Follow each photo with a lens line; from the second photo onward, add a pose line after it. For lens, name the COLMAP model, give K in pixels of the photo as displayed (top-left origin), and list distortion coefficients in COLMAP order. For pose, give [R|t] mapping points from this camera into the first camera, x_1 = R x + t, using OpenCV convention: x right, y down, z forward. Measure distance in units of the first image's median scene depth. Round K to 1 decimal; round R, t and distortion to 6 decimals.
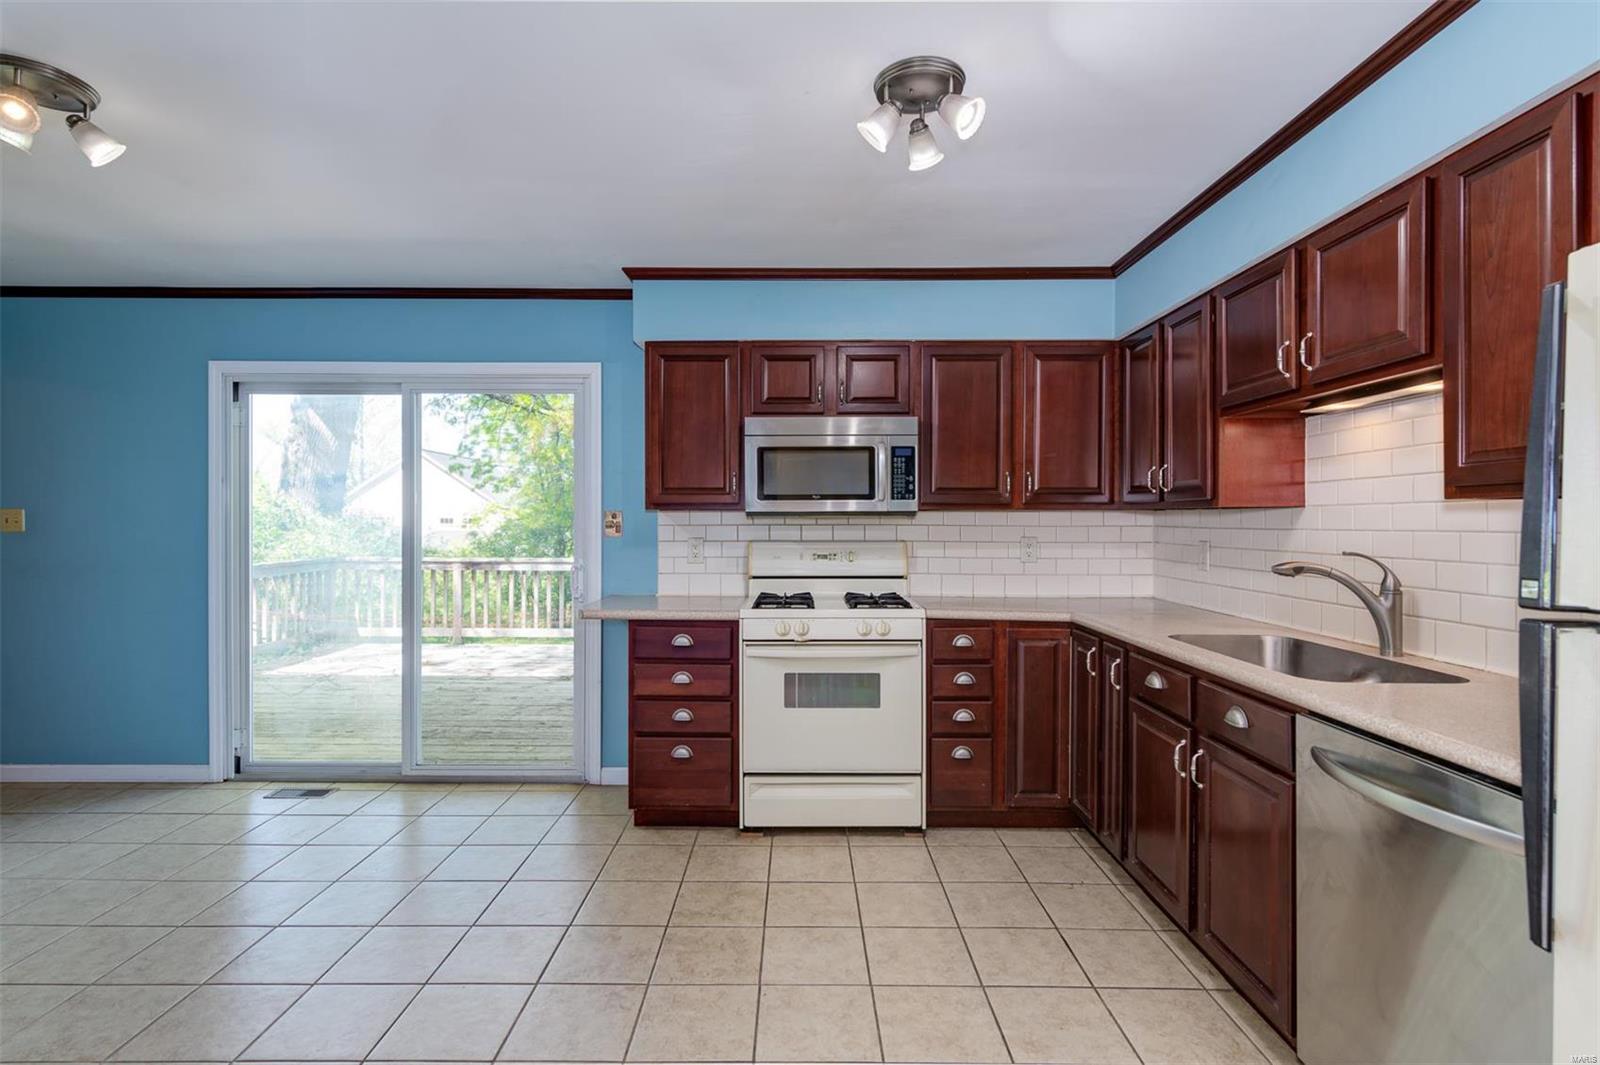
lens RADIAL K [[788.9, 0, 804.8], [0, 788.9, 524.6], [0, 0, 1]] dist [0.008810, -0.003983]
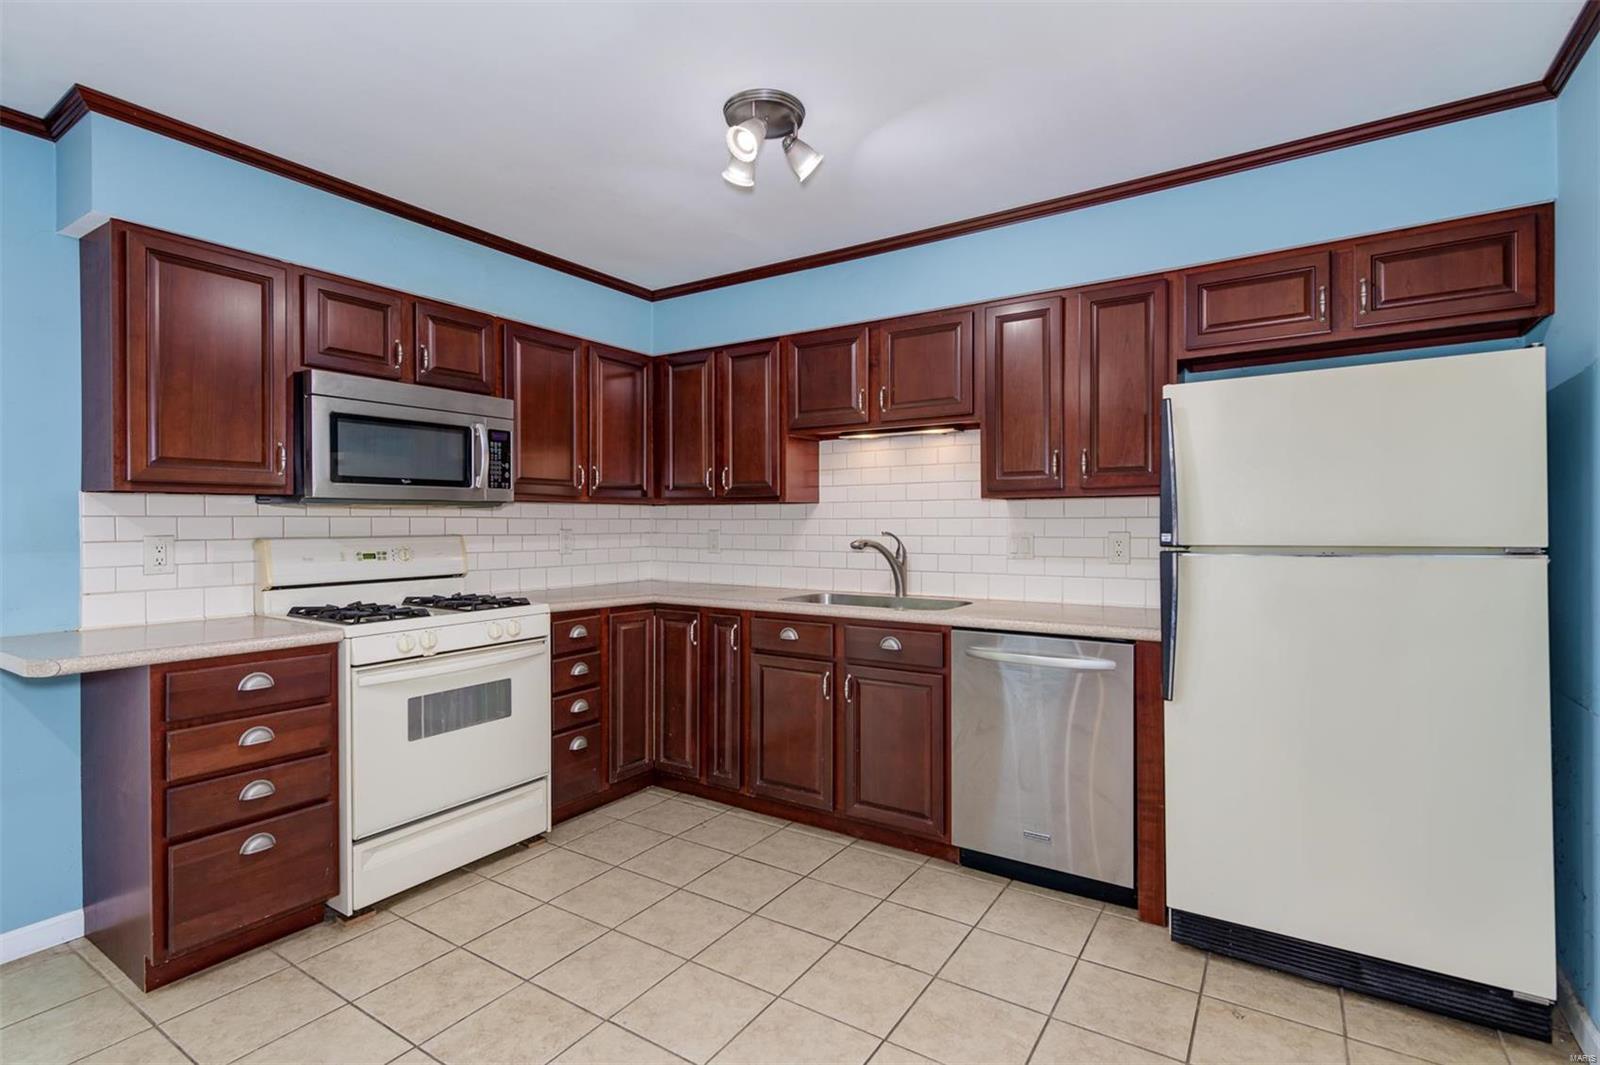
lens RADIAL K [[758.4, 0, 803.7], [0, 758.4, 533.4], [0, 0, 1]] dist [0.004139, -0.001977]
pose [[0.536647, -0.014114, 0.843689, -0.439924], [0.006847, 0.999900, 0.012372, 0.012253], [-0.843779, -0.000862, 0.536690, 0.233990]]
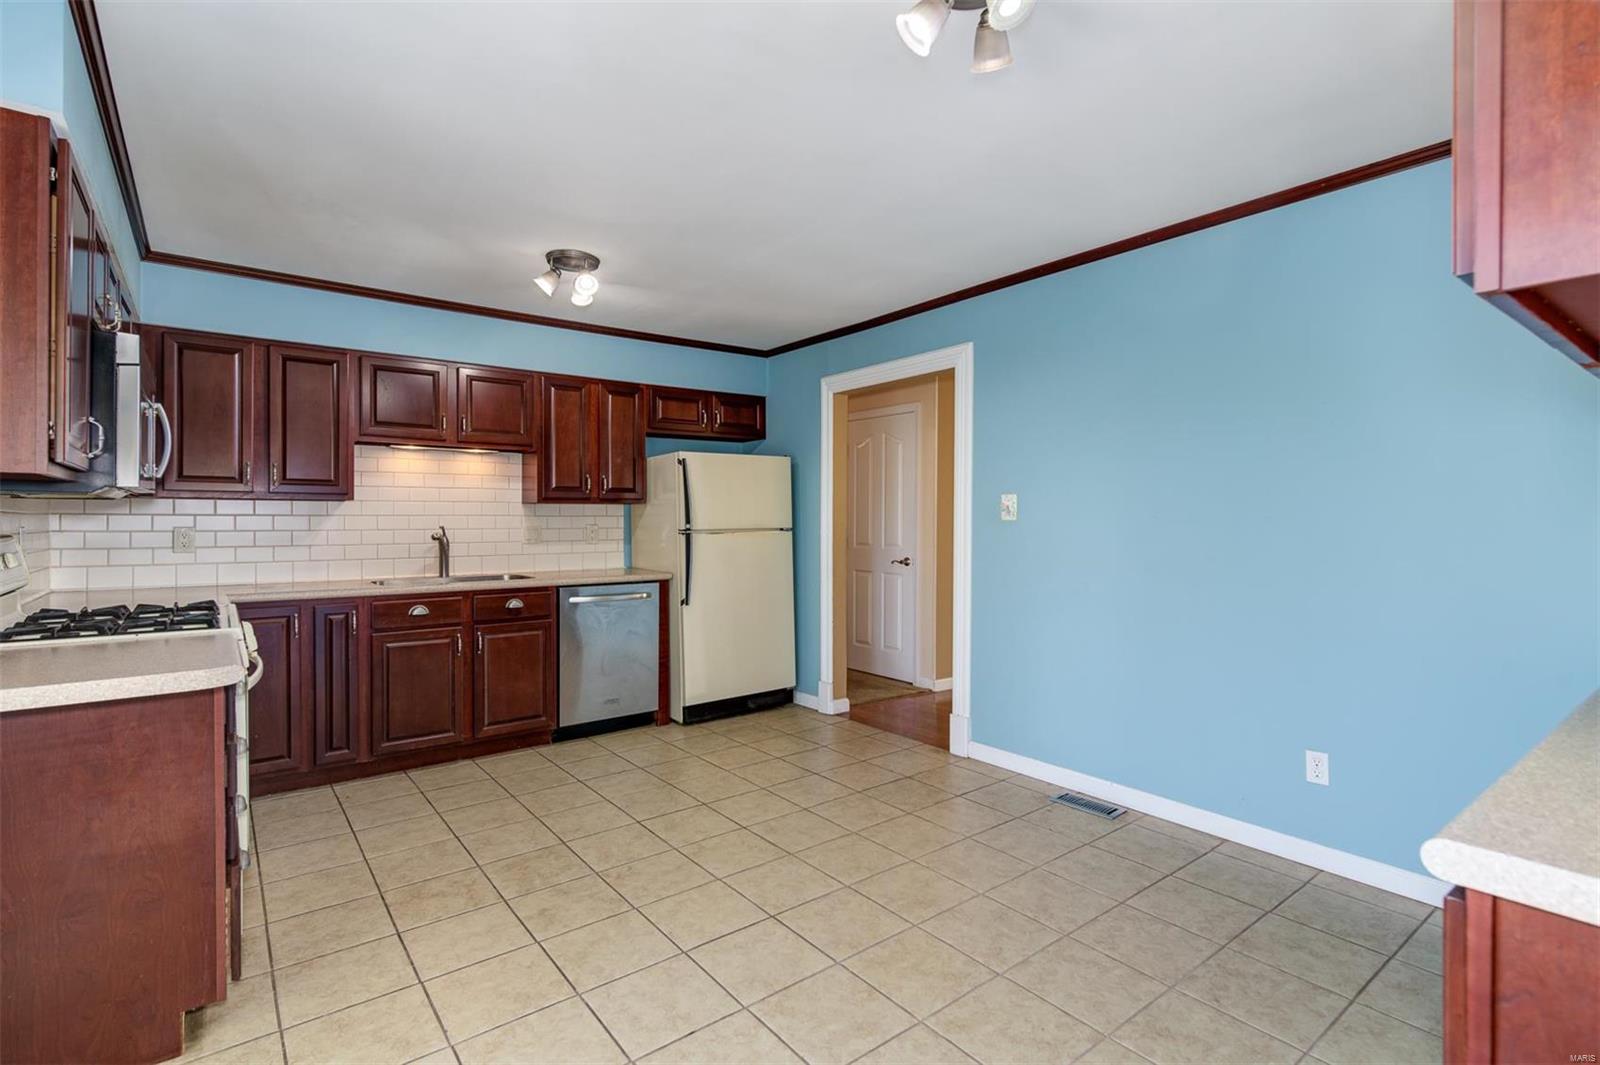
lens RADIAL K [[758.4, 0, 801.3], [0, 758.4, 520.4], [0, 0, 1]] dist [0.004139, -0.001977]
pose [[-0.621221, -0.001684, 0.783633, -0.905552], [0.005658, 0.999962, 0.006635, 0.008538], [-0.783615, 0.008556, -0.621188, 0.999742]]
